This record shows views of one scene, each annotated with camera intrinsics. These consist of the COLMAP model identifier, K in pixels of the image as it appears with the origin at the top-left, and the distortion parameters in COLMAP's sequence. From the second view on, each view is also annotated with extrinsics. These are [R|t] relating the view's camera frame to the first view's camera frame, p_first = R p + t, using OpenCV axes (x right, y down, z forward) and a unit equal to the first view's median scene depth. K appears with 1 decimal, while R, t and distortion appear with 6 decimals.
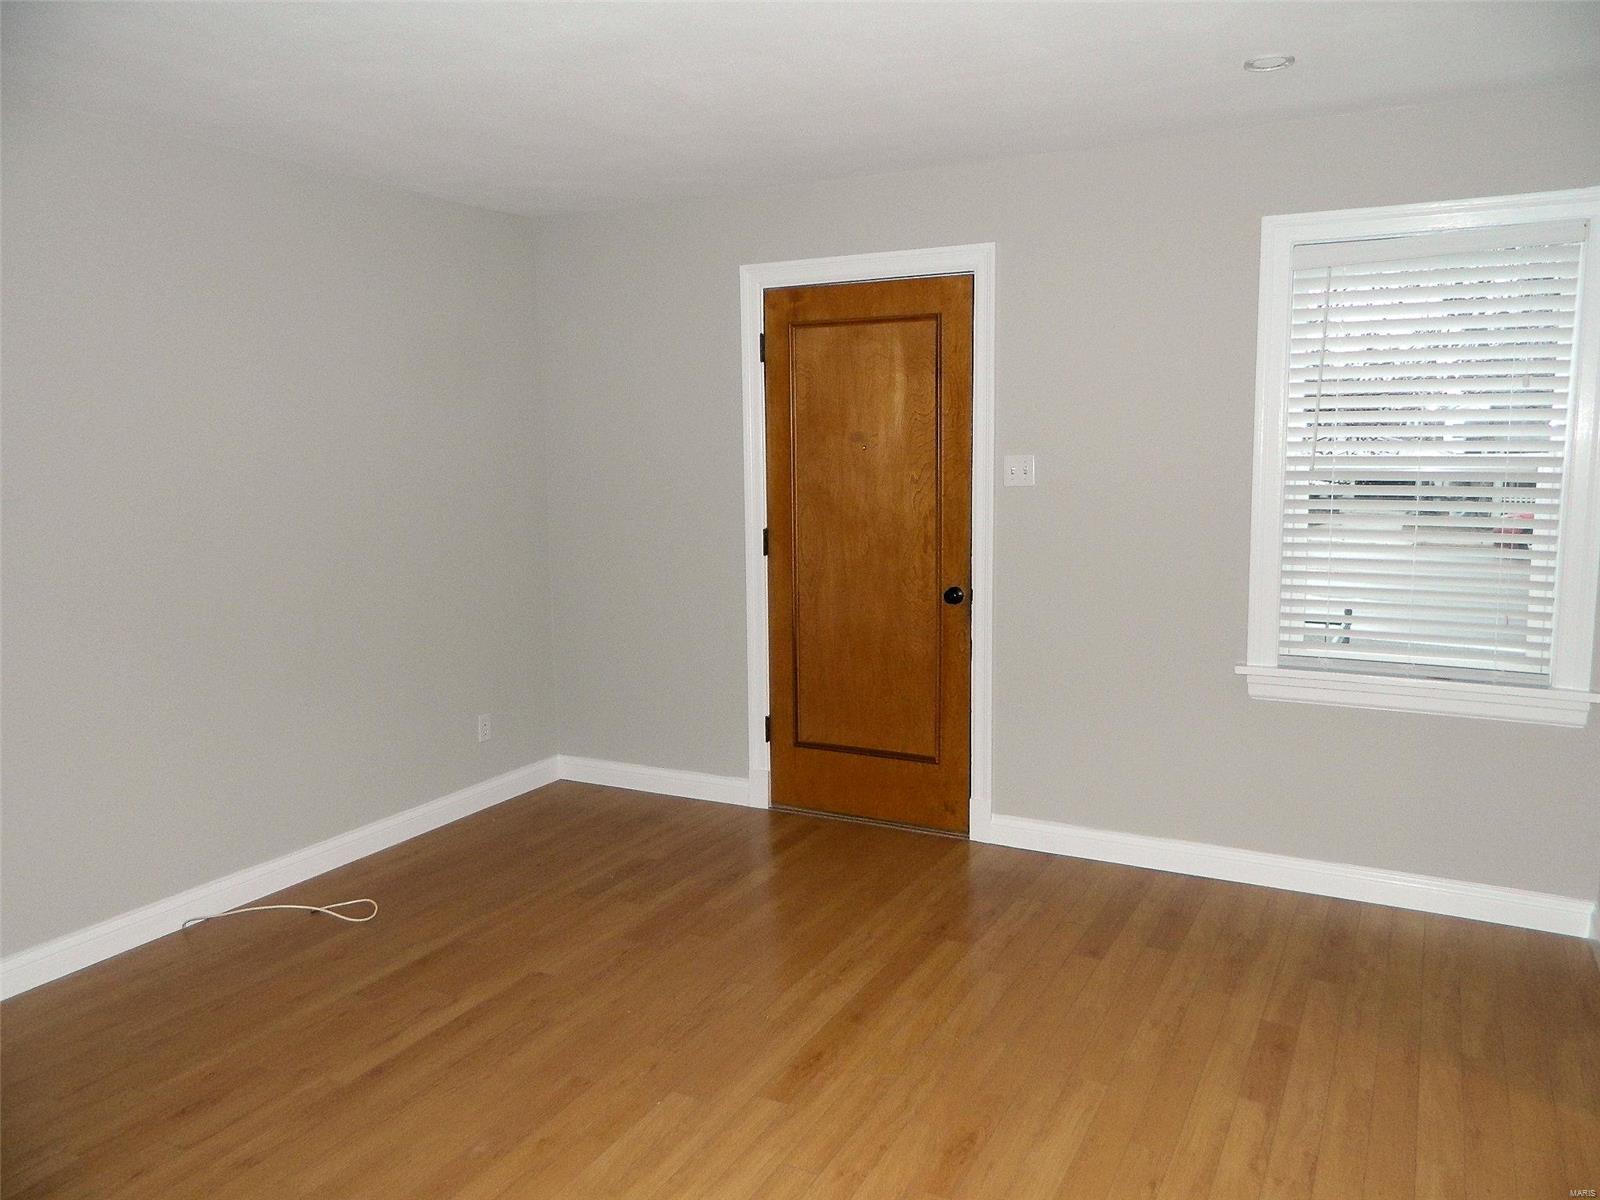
lens RADIAL K [[1187.1, 0, 805.8], [0, 1187.1, 576.9], [0, 0, 1]] dist [0.016987, -0.012690]
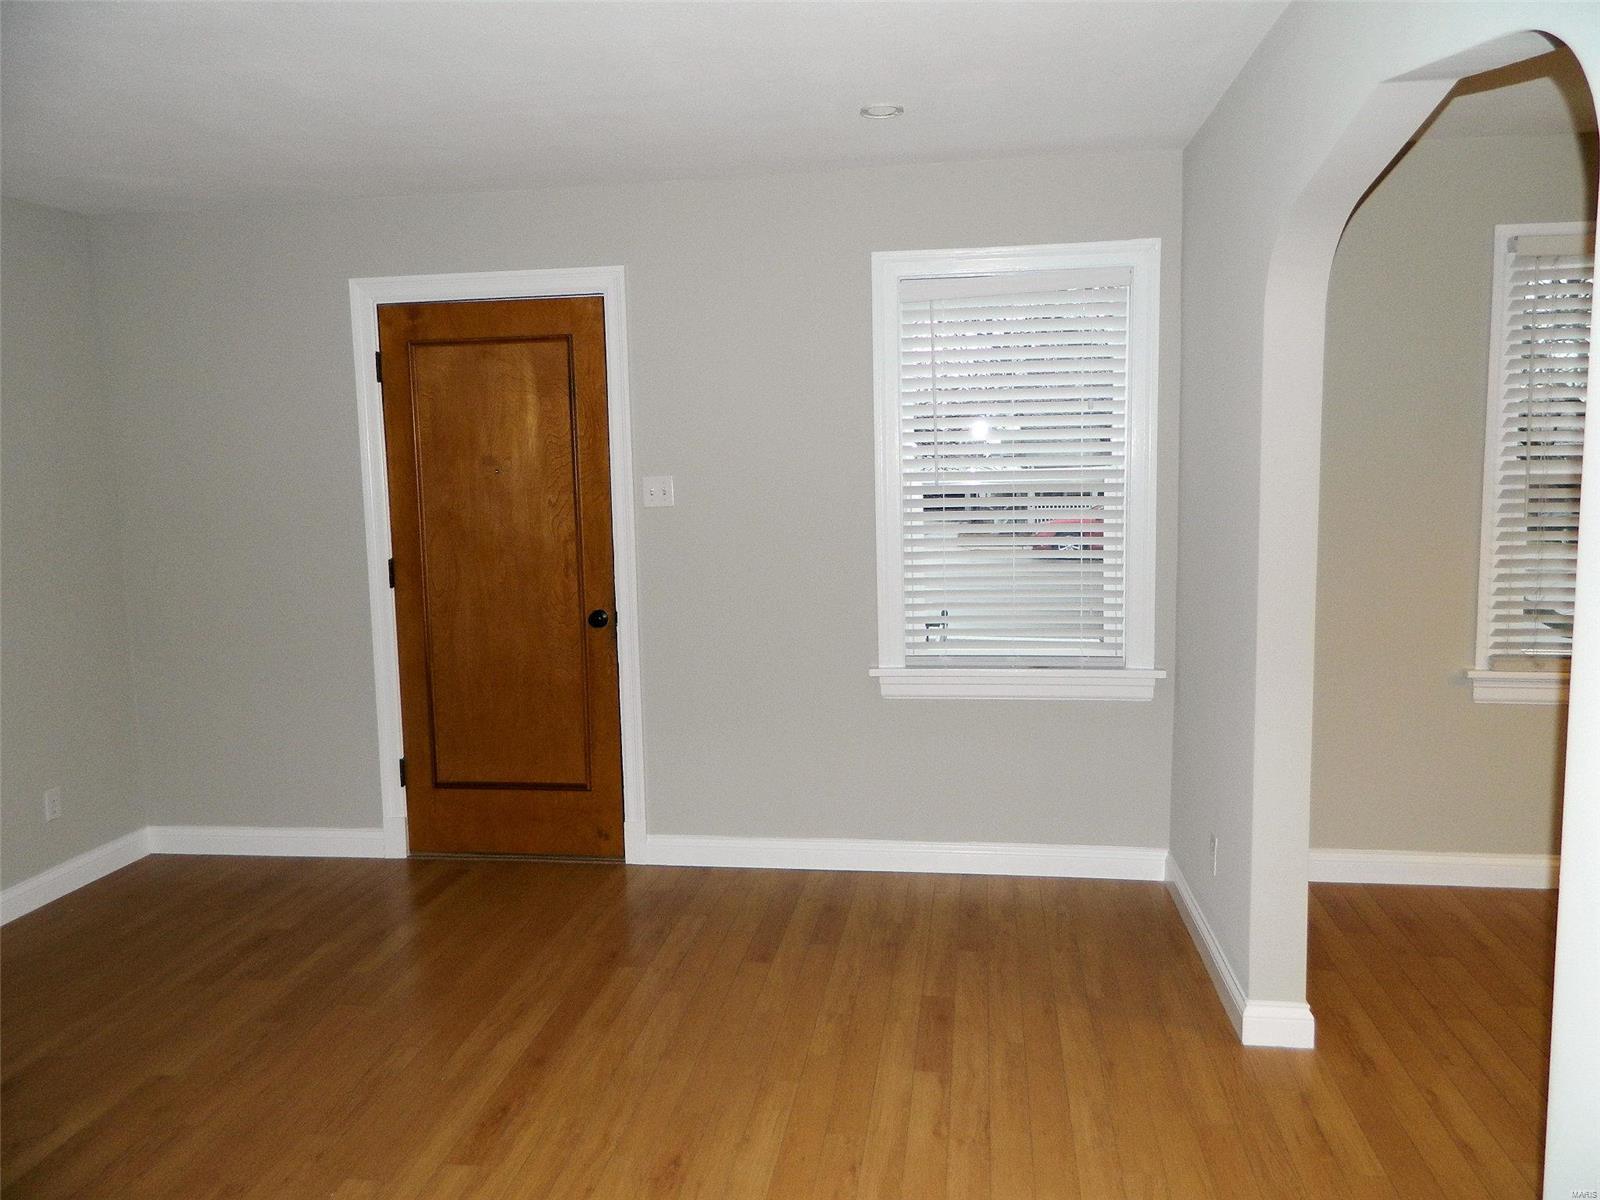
lens RADIAL K [[1187.1, 0, 793.4], [0, 1187.1, 577.2], [0, 0, 1]] dist [0.016987, -0.012690]
pose [[0.944409, -0.045970, 0.325542, -0.044072], [0.052001, 0.998599, -0.009843, -0.000722], [-0.324633, 0.026224, 0.945476, 0.009261]]
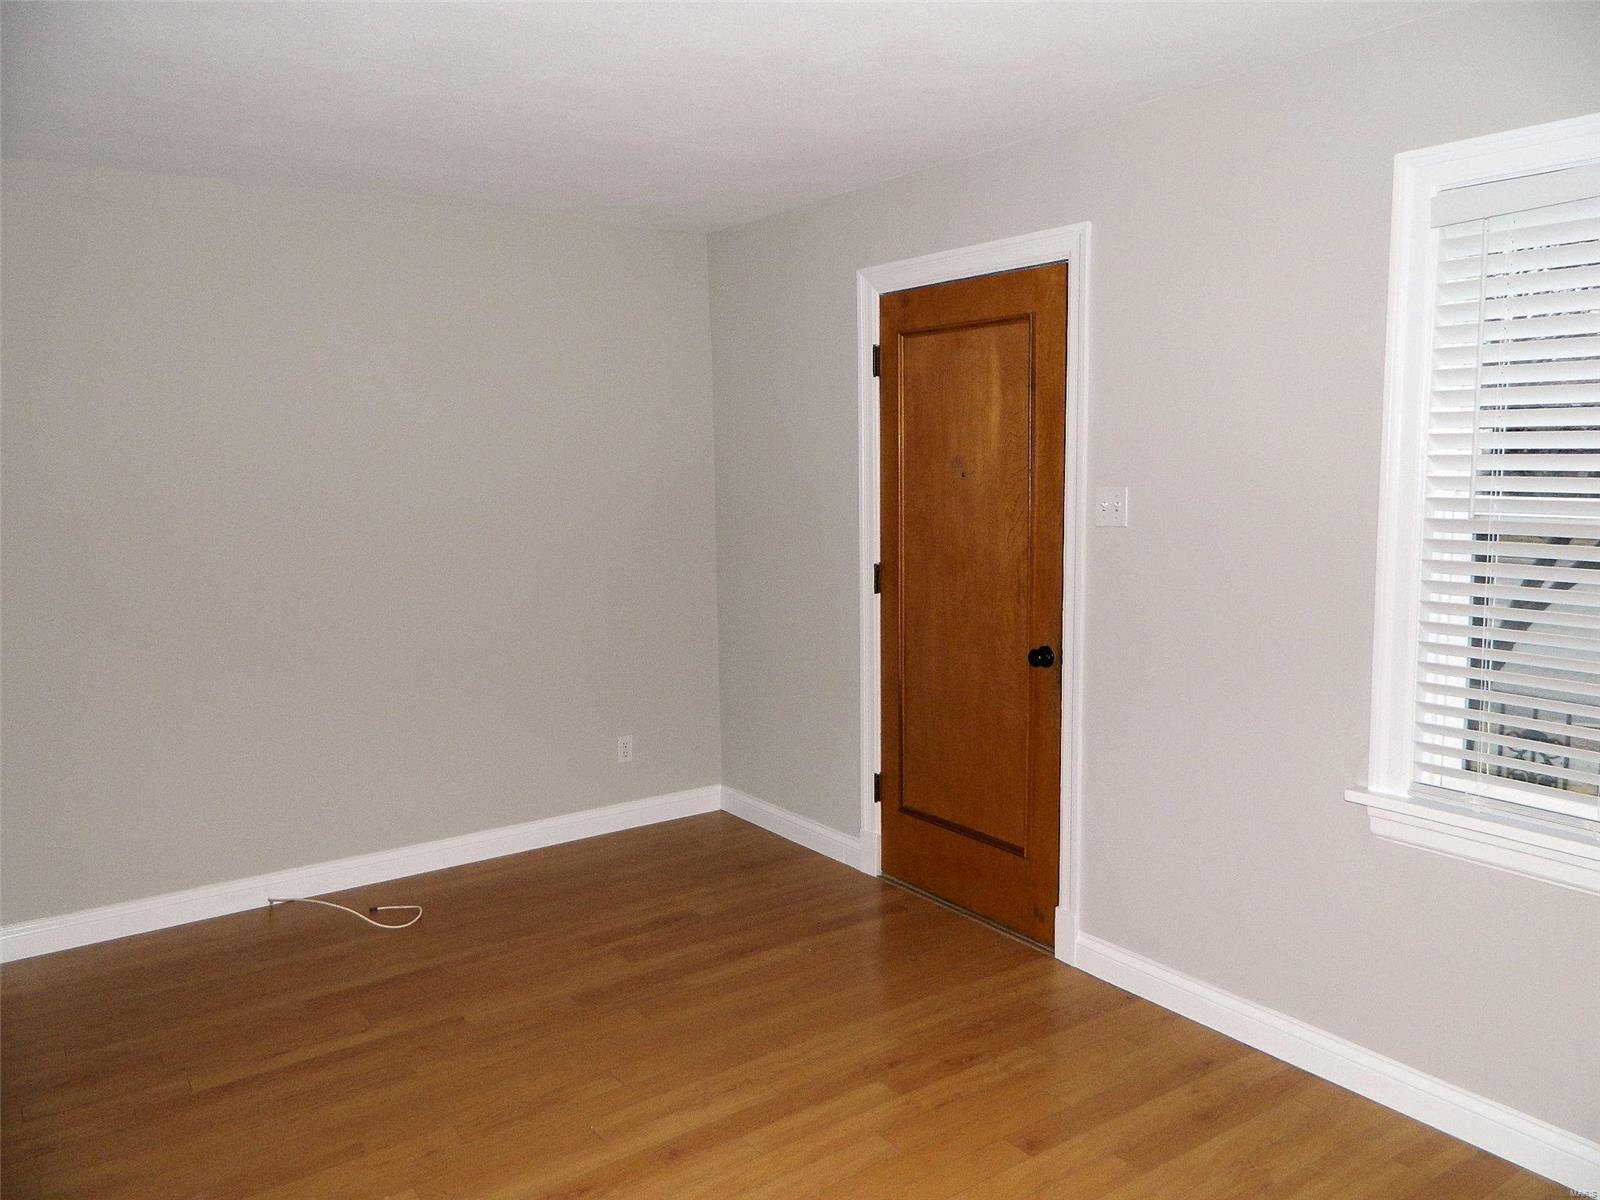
lens RADIAL K [[1187.1, 0, 845.5], [0, 1187.1, 581.0], [0, 0, 1]] dist [0.016987, -0.012690]
pose [[0.895342, 0.050717, -0.442483, 0.374338], [-0.051716, 0.998614, 0.009815, -0.038735], [0.442367, 0.014096, 0.896723, 0.210816]]
